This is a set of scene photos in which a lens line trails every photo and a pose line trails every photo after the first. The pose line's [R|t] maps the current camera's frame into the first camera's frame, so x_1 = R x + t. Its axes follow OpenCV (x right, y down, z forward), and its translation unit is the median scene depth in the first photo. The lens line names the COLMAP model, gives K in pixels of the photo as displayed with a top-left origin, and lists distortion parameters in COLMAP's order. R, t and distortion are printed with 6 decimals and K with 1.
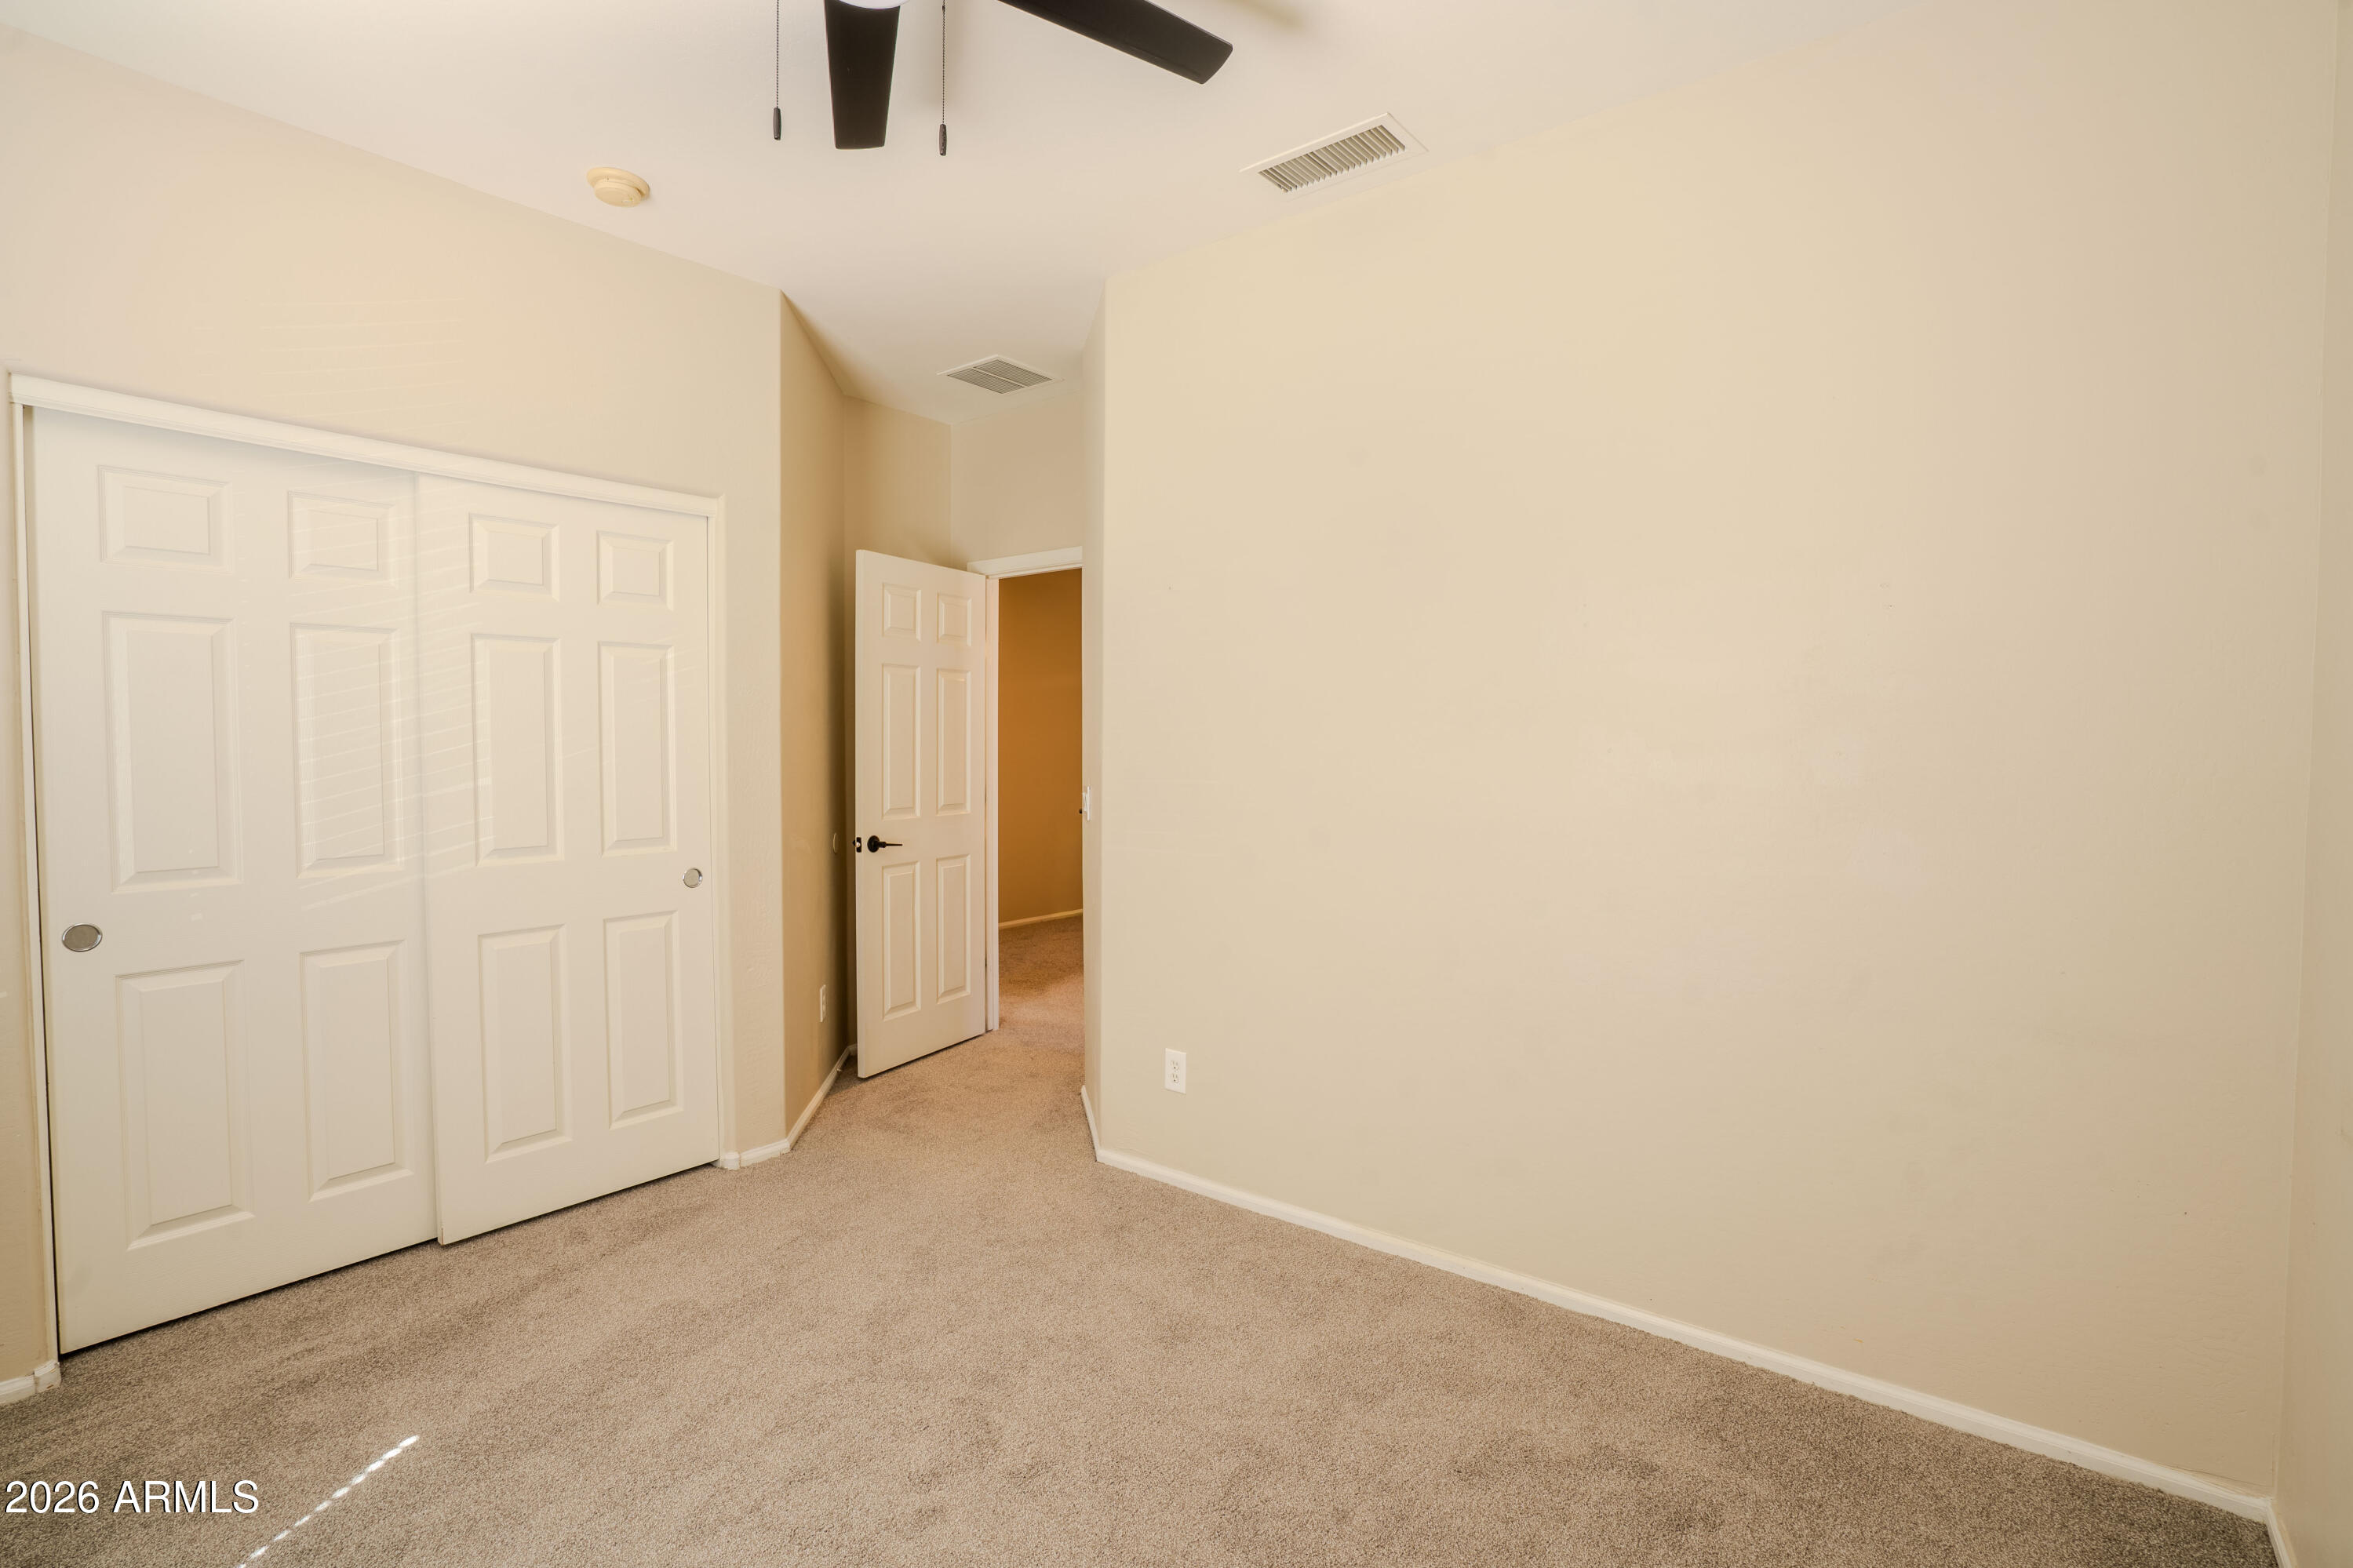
lens RADIAL K [[1101.7, 0, 1188.2], [0, 1101.7, 777.4], [0, 0, 1]] dist [-0.052112, 0.016917]
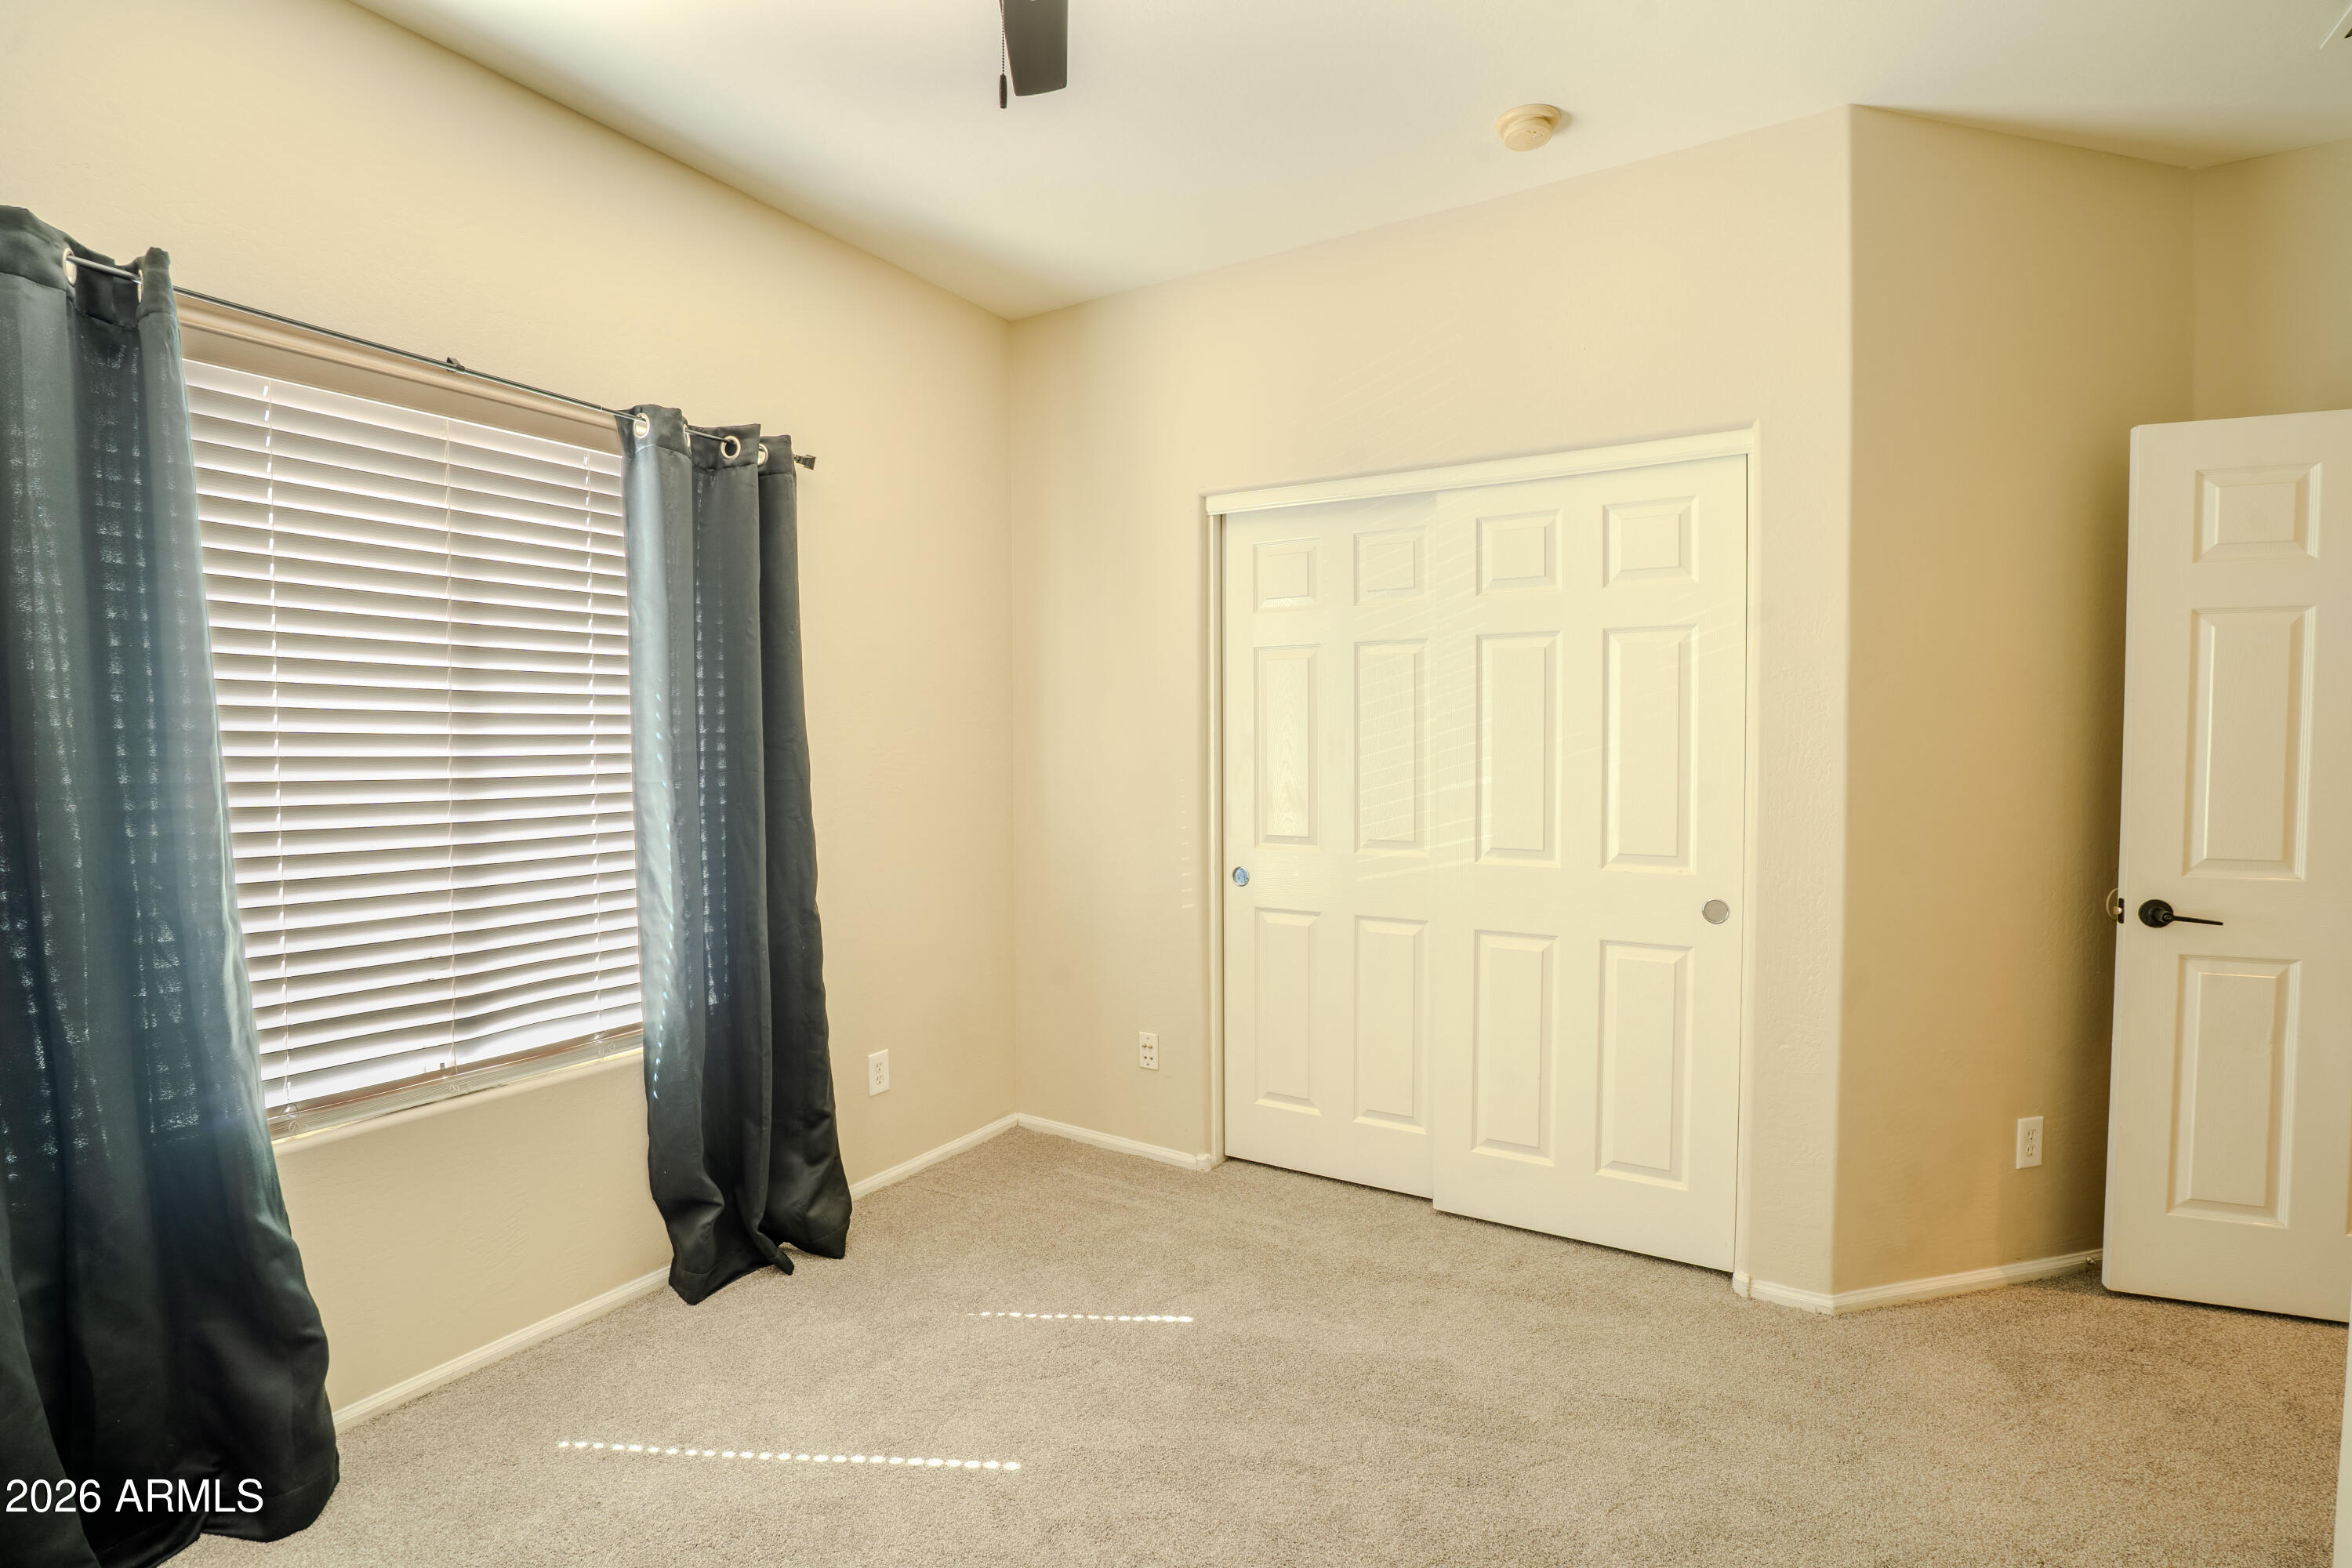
lens RADIAL K [[1101.3, 0, 1176.2], [0, 1101.3, 771.7], [0, 0, 1]] dist [-0.052112, 0.016917]
pose [[0.106303, 0.031003, -0.993850, 0.311763], [-0.031994, 0.999103, 0.027744, -0.021300], [0.993819, 0.028848, 0.107200, 0.546063]]
